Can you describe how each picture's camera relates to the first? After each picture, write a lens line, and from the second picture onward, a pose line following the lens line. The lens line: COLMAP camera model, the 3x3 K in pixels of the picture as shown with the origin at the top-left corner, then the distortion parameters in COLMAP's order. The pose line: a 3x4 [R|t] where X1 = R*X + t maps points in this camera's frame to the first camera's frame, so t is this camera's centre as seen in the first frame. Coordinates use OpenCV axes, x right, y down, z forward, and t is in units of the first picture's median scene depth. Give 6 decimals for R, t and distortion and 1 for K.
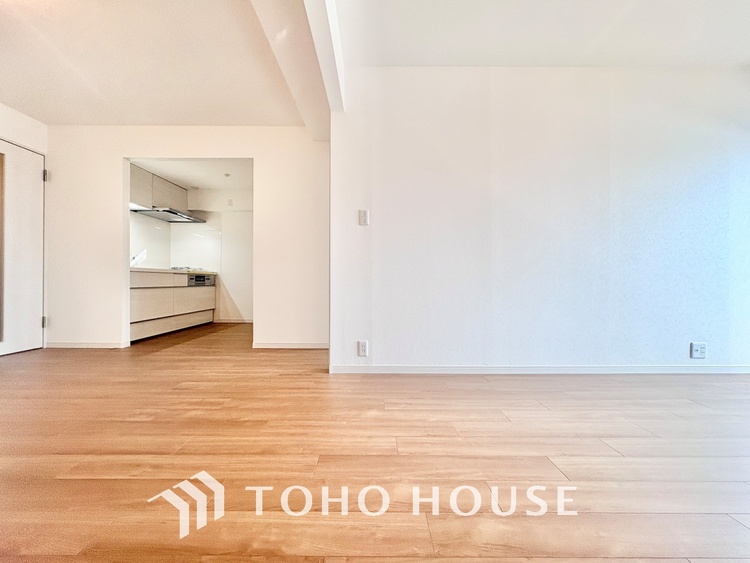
lens RADIAL K [[297.8, 0, 374.0], [0, 297.8, 283.4], [0, 0, 1]] dist [-0.000915, 0.000270]
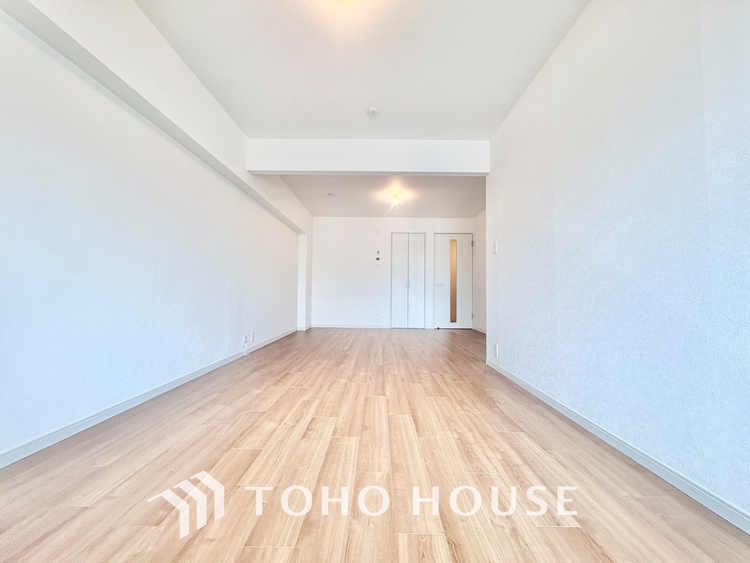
lens RADIAL K [[297.8, 0, 375.5], [0, 297.8, 280.2], [0, 0, 1]] dist [-0.000915, 0.000270]
pose [[-0.000913, -0.045064, -0.998984, 0.891404], [-0.016804, 0.998844, -0.045043, -0.010464], [0.999858, 0.016746, -0.001669, 0.348583]]
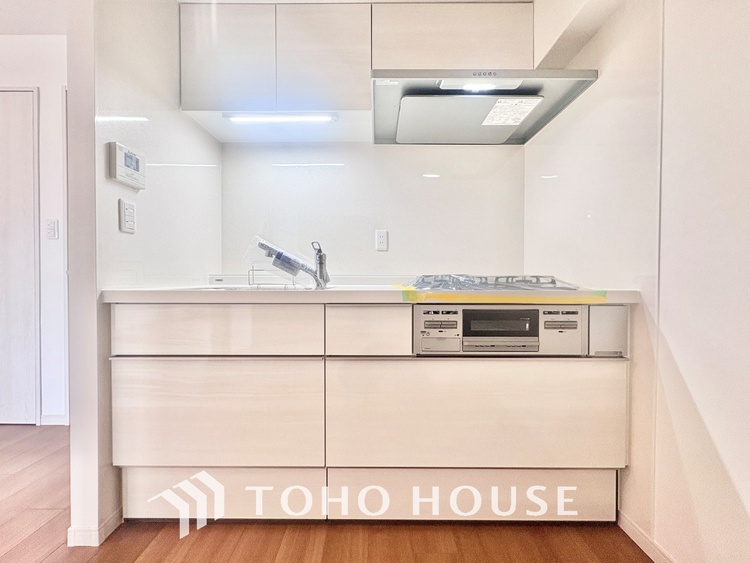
lens RADIAL K [[297.8, 0, 376.3], [0, 297.8, 278.3], [0, 0, 1]] dist [-0.000915, 0.000270]
pose [[-0.000864, -0.002794, -0.999996, -0.527298], [-0.013564, 0.999904, -0.002782, -0.069845], [0.999908, 0.013562, -0.000902, 1.317212]]
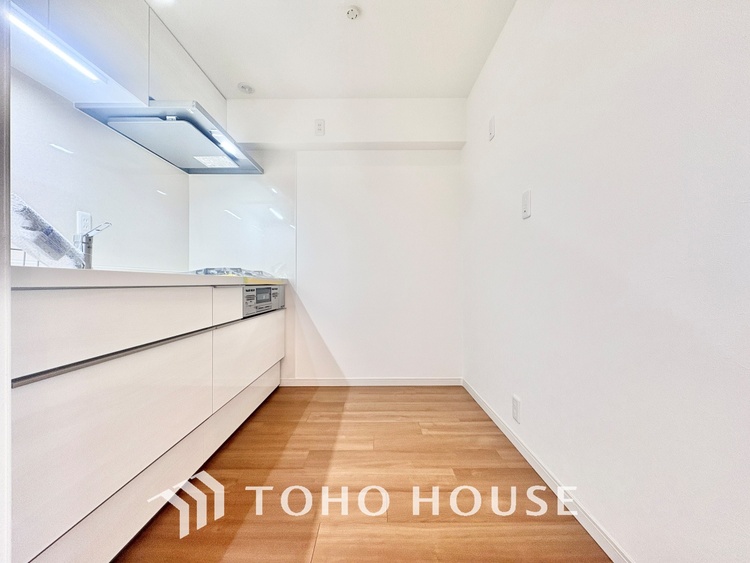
lens RADIAL K [[297.8, 0, 374.0], [0, 297.8, 279.6], [0, 0, 1]] dist [-0.000915, 0.000270]
pose [[0.999918, -0.012237, 0.003756, -0.627919], [0.012313, 0.999706, -0.020901, -0.040481], [-0.003499, 0.020946, 0.999774, 0.850846]]
